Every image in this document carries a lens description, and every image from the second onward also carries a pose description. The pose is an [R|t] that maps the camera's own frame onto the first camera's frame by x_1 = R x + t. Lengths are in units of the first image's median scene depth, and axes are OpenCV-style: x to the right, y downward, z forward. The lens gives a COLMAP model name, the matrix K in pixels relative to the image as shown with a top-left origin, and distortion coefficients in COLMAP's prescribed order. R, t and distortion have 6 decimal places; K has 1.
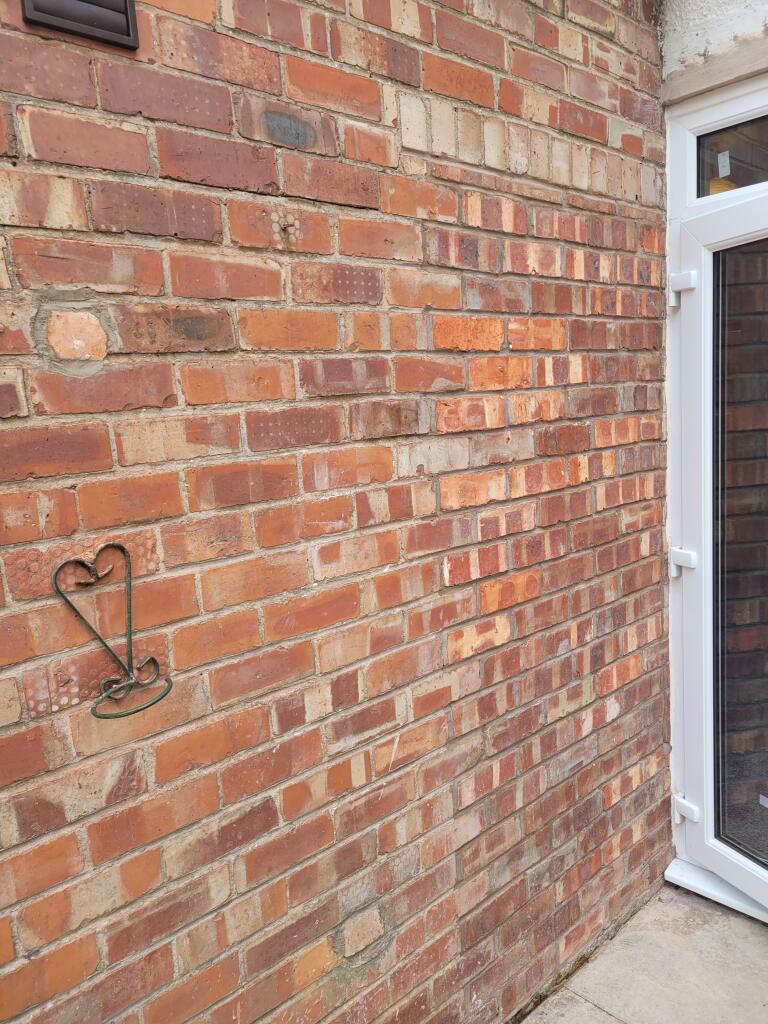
lens RADIAL K [[775.0, 0, 386.7], [0, 775.0, 521.9], [0, 0, 1]] dist [0.039482, -0.022629]
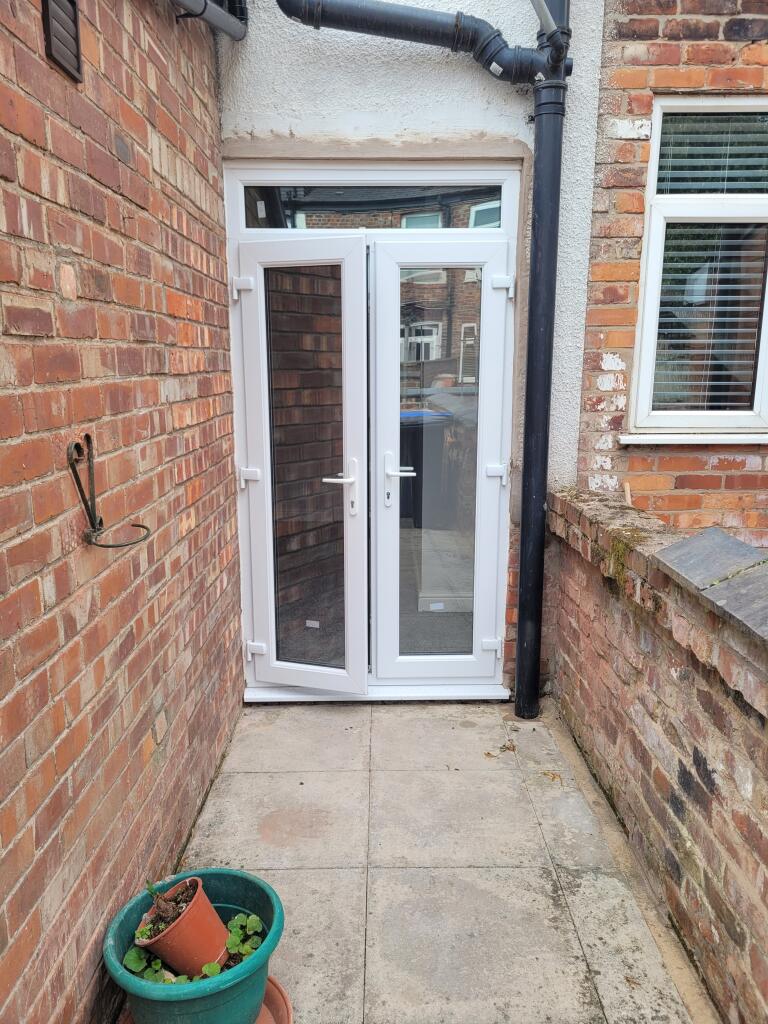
lens RADIAL K [[775.0, 0, 388.3], [0, 775.0, 522.8], [0, 0, 1]] dist [0.039482, -0.022629]
pose [[0.676450, -0.088108, 0.731199, -0.687746], [0.071087, 0.995994, 0.054252, 0.101464], [-0.733050, 0.015280, 0.680003, -0.239707]]
